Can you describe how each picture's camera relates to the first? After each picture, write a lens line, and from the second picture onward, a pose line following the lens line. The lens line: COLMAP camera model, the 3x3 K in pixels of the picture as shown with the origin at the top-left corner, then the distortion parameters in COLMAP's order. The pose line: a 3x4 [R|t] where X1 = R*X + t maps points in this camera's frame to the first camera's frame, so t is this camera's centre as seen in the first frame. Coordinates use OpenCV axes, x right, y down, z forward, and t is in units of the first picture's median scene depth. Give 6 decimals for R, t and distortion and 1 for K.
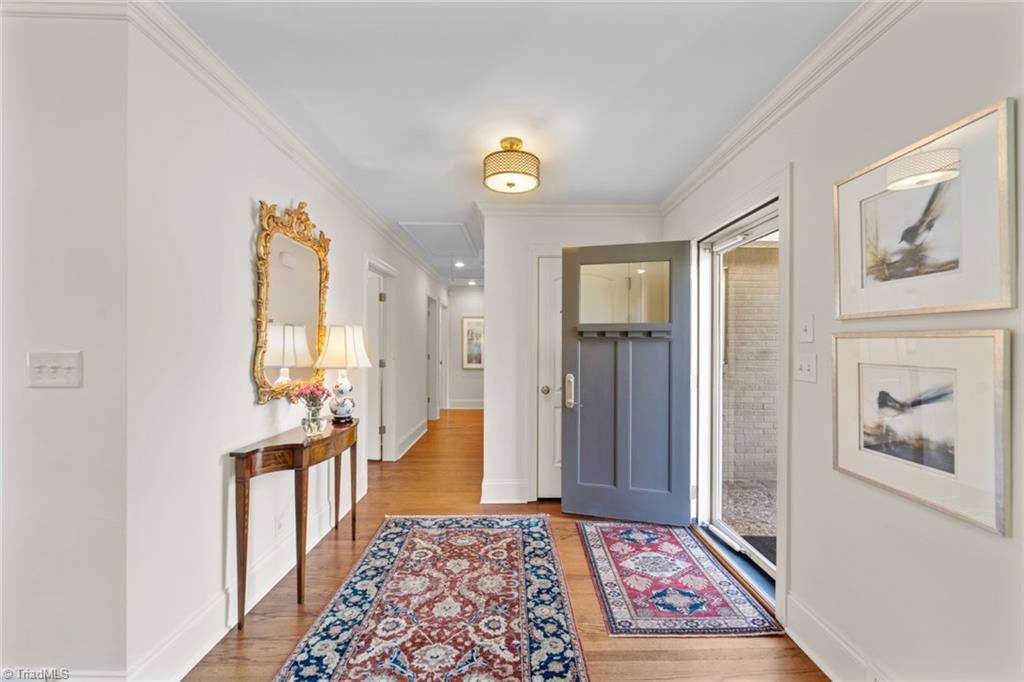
lens RADIAL K [[390.7, 0, 513.7], [0, 390.7, 341.8], [0, 0, 1]] dist [-0.003793, 0.001642]
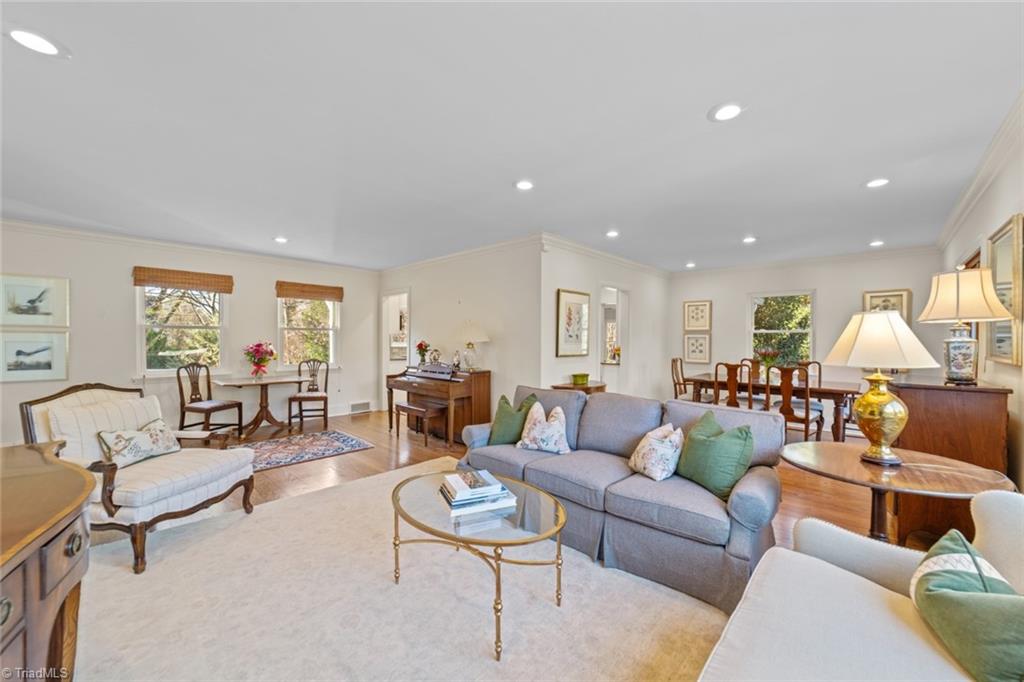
lens RADIAL K [[390.7, 0, 517.5], [0, 390.7, 342.0], [0, 0, 1]] dist [-0.003793, 0.001642]
pose [[-0.722204, -0.009494, 0.691615, -4.251775], [-0.010339, 0.999942, 0.002929, 0.013964], [-0.691603, -0.005035, -0.722261, 0.536832]]
